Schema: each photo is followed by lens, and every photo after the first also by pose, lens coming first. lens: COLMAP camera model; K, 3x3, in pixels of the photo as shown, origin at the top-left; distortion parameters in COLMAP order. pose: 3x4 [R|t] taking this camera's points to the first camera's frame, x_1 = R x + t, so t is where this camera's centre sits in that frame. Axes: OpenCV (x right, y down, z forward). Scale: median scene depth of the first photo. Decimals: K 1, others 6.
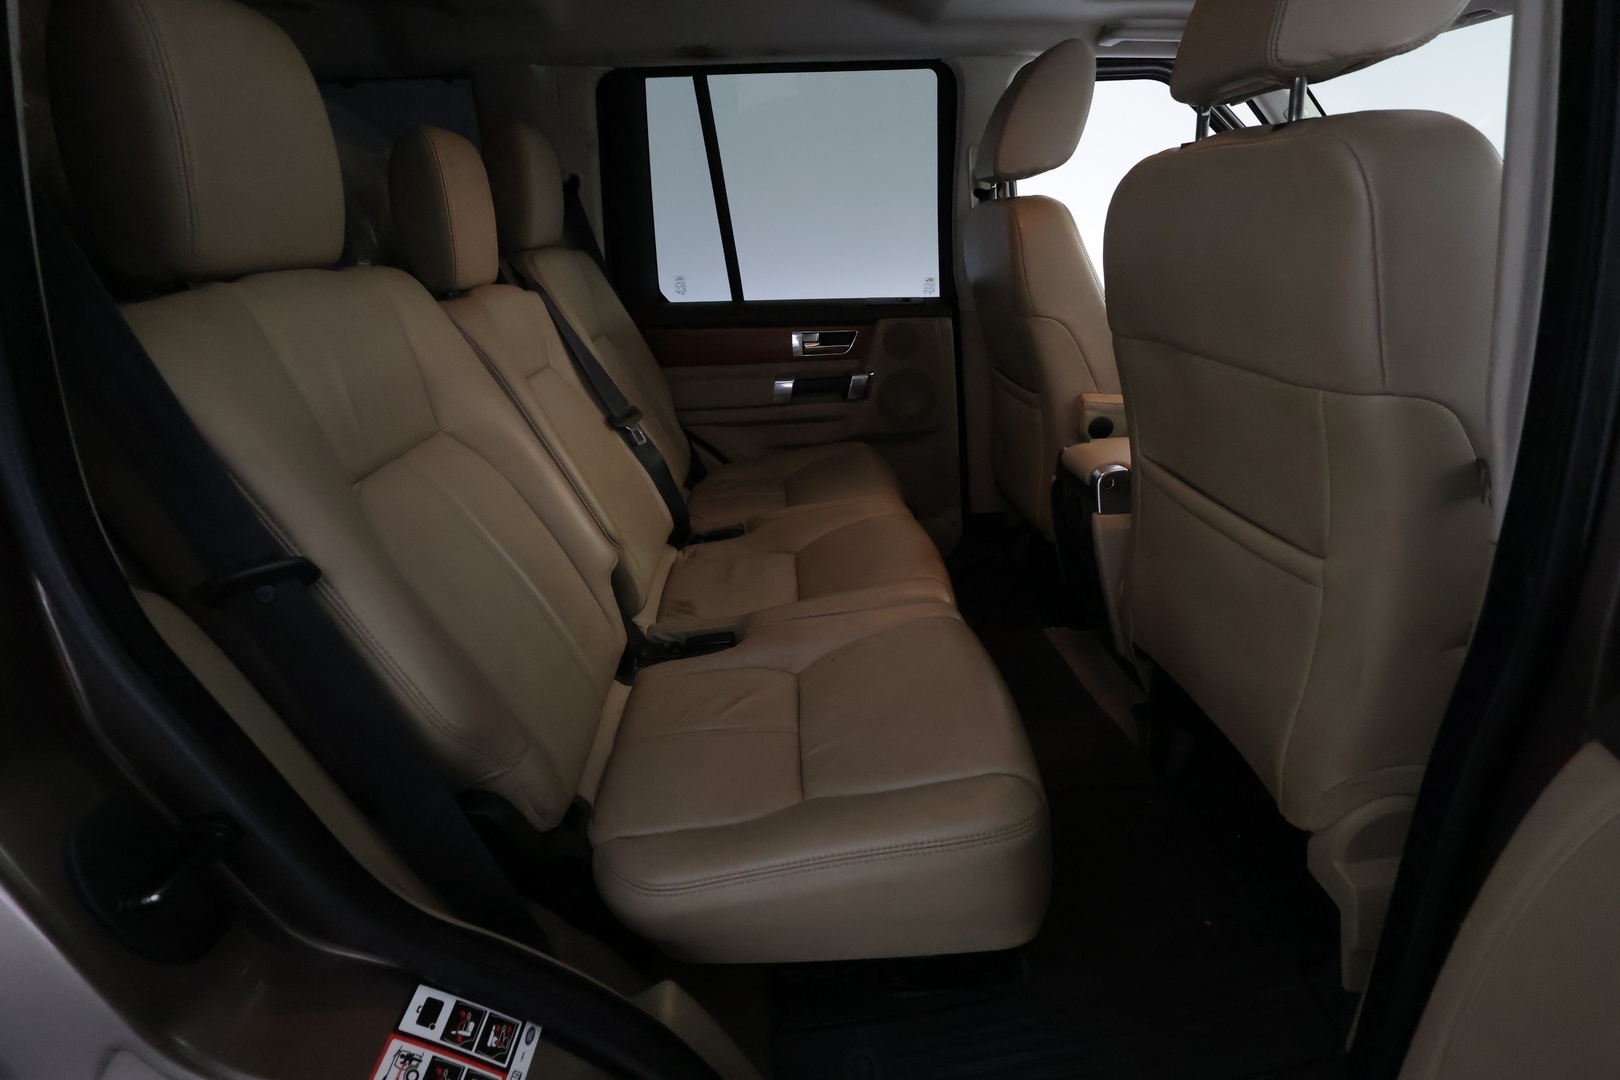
lens RADIAL K [[758.1, 0, 820.5], [0, 758.1, 542.1], [0, 0, 1]] dist [0.002675, 0.001485]
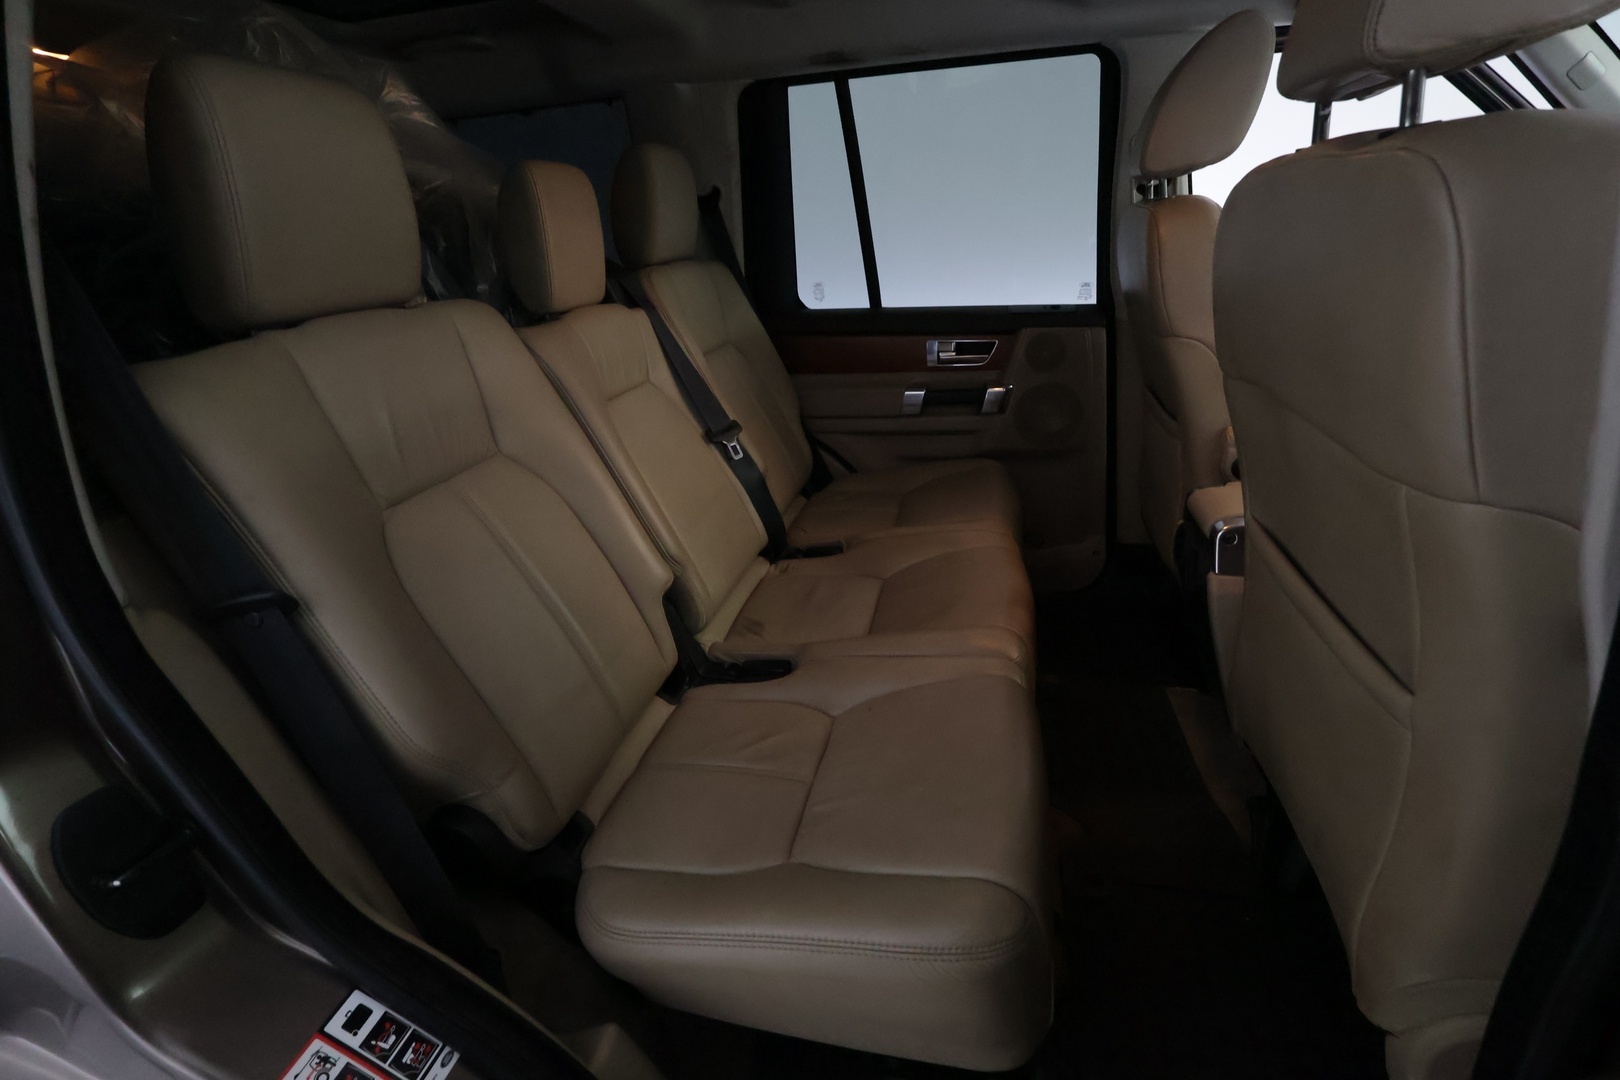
lens RADIAL K [[758.1, 0, 813.5], [0, 758.1, 543.6], [0, 0, 1]] dist [0.002675, 0.001485]
pose [[0.963219, 0.081851, -0.255947, 0.172001], [-0.077517, 0.996626, 0.026995, -0.069039], [0.257293, -0.006162, 0.966314, 0.066212]]
